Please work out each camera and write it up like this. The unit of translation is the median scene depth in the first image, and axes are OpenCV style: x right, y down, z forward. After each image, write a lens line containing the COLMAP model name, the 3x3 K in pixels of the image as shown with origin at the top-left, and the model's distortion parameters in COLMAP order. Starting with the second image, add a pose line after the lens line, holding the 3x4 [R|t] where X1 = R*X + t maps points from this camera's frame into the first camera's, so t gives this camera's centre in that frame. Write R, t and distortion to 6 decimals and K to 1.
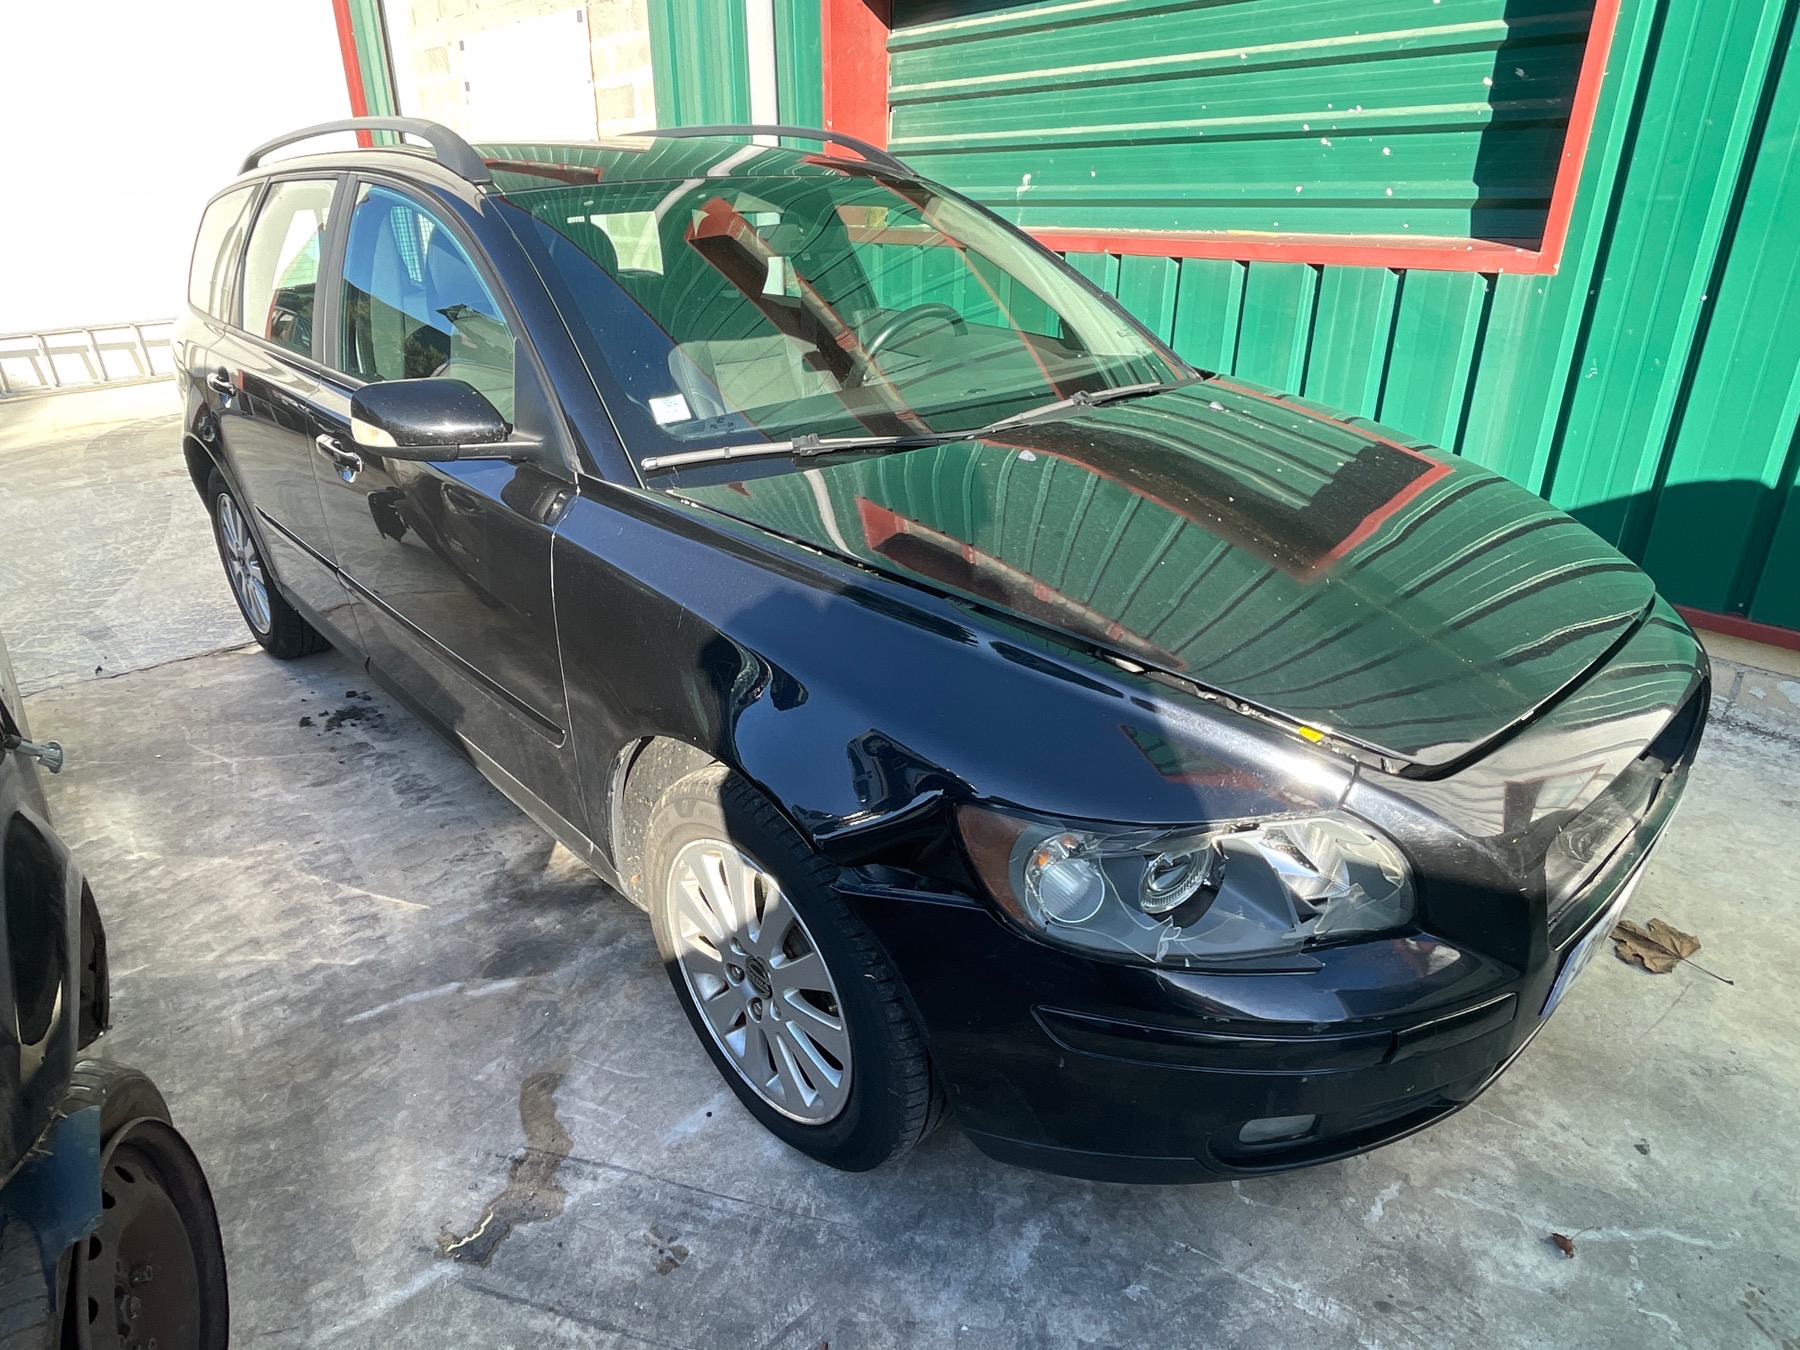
lens RADIAL K [[1088.3, 0, 895.7], [0, 1088.3, 677.2], [0, 0, 1]] dist [0.001700, 0.003982]
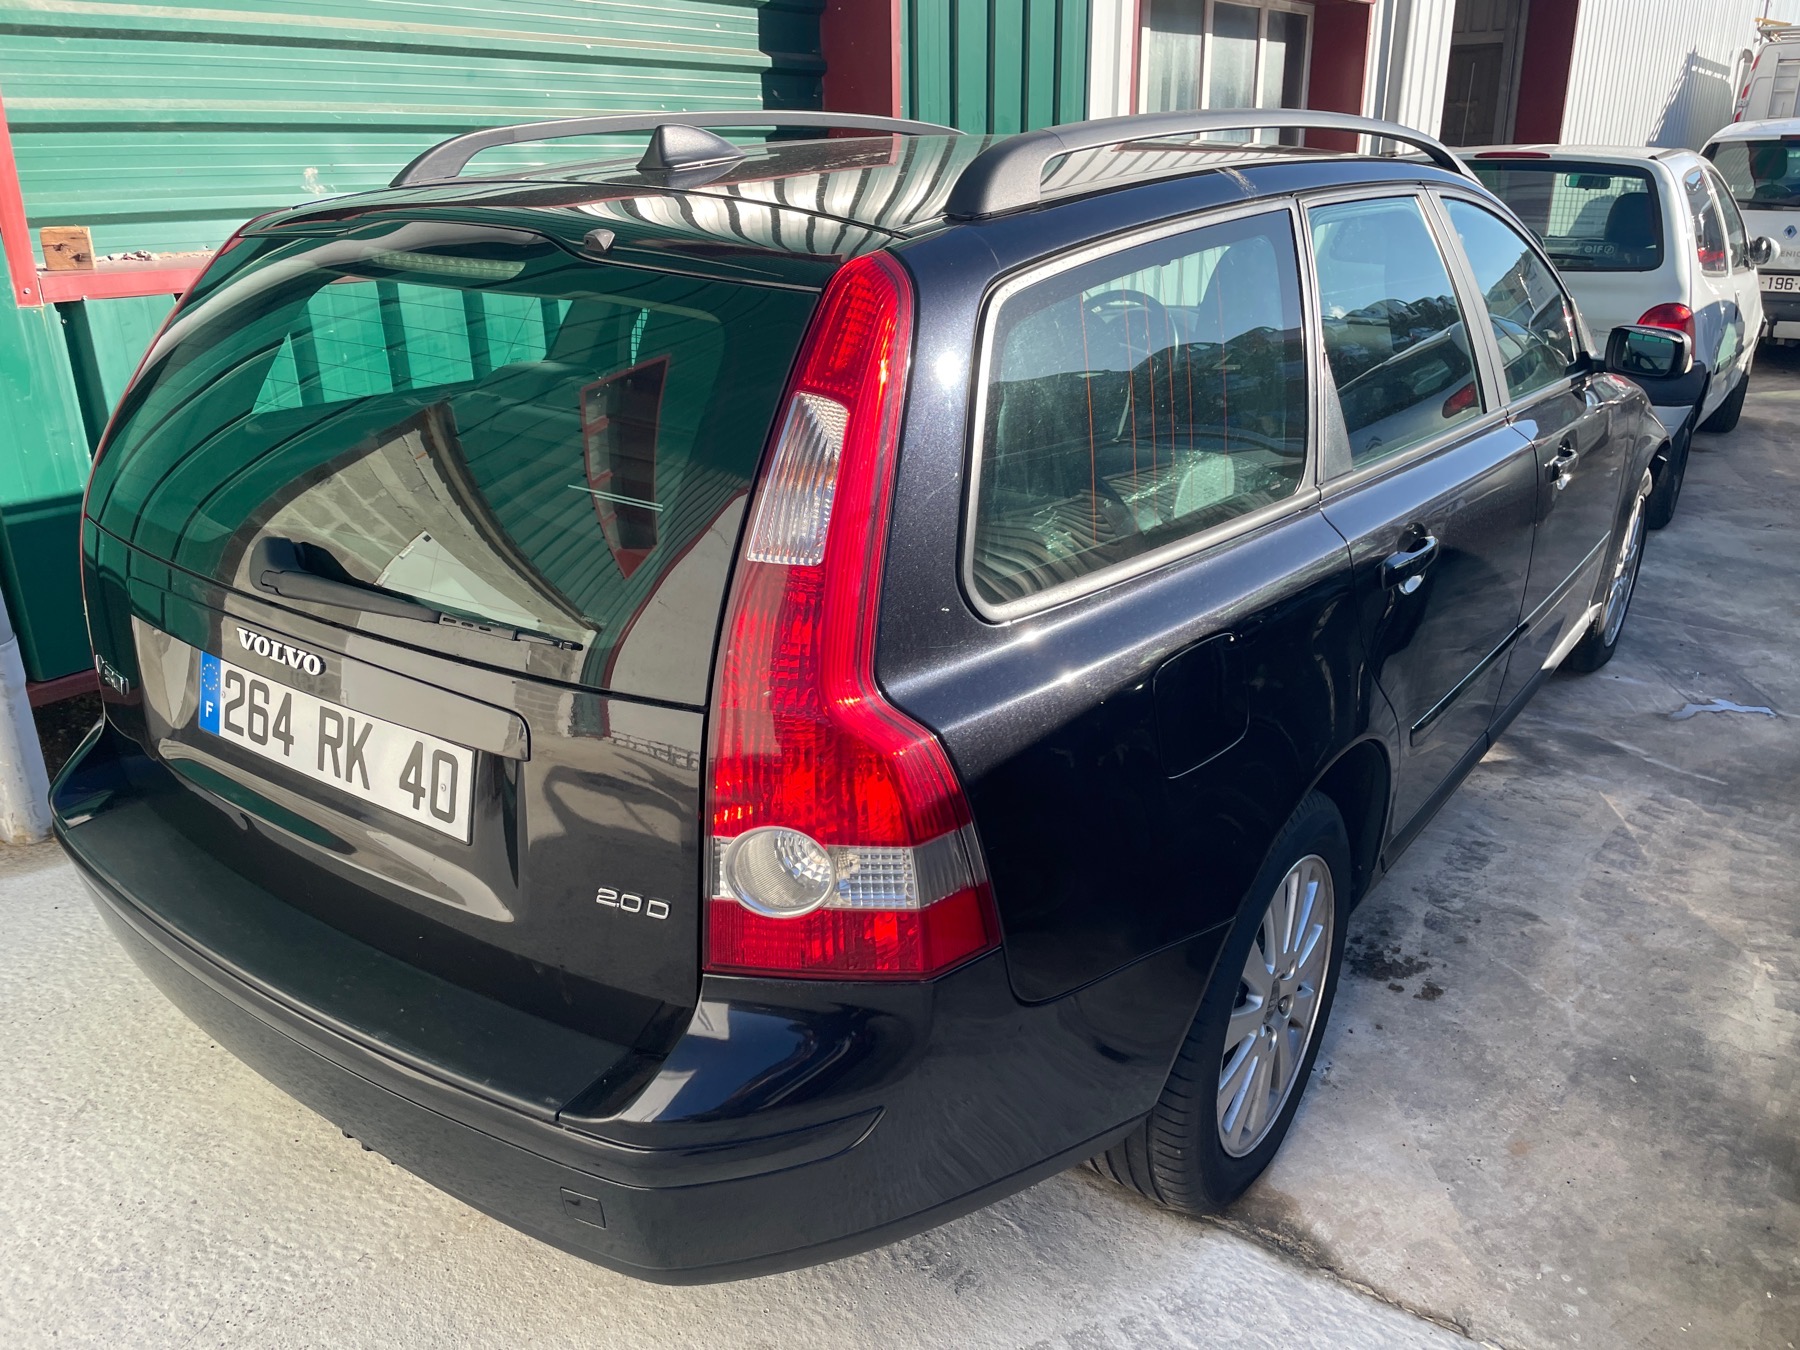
lens RADIAL K [[1358.2, 0, 897.8], [0, 1358.2, 670.0], [0, 0, 1]] dist [0.003967, -0.010927]
pose [[-0.192973, -0.342276, 0.919570, -1.526819], [0.402989, 0.826847, 0.392331, -0.744231], [-0.894629, 0.446286, -0.021626, 1.596673]]
